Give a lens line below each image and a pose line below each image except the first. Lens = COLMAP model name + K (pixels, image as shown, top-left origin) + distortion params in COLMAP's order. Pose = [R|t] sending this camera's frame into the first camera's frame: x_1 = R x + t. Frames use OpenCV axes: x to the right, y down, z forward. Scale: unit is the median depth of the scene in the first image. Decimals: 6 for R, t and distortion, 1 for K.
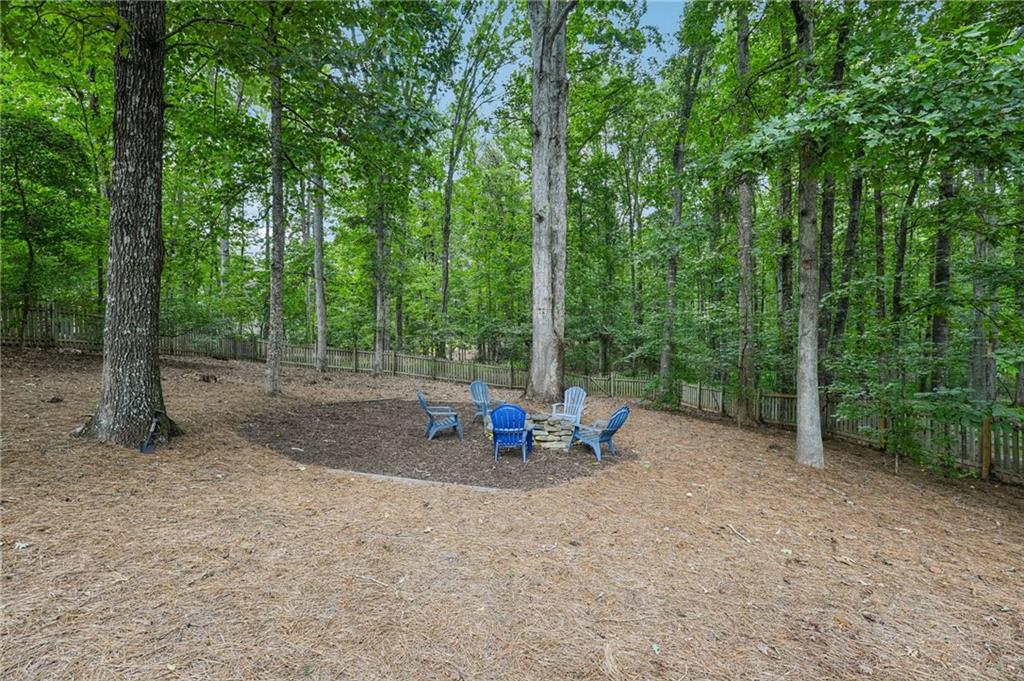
lens RADIAL K [[422.3, 0, 512.6], [0, 422.3, 340.3], [0, 0, 1]] dist [-0.001758, -0.000093]
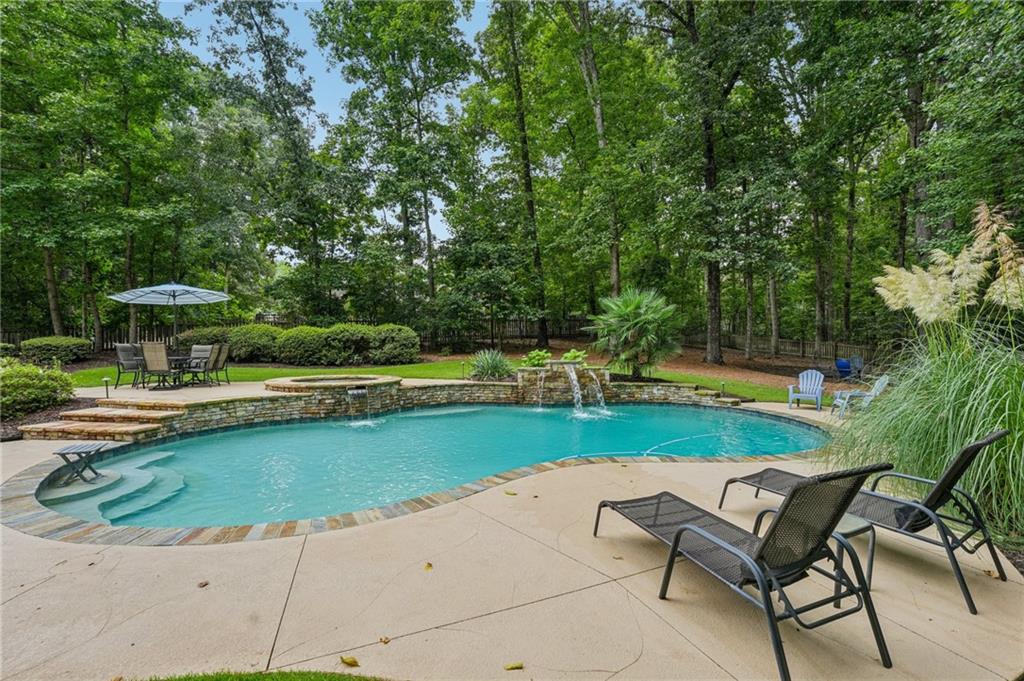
lens RADIAL K [[422.3, 0, 512.3], [0, 422.3, 339.1], [0, 0, 1]] dist [-0.001758, -0.000093]
pose [[0.542808, -0.009010, -0.839808, 0.298349], [0.019280, 0.999813, 0.001735, -0.004702], [0.839636, -0.017133, 0.542880, -0.596274]]
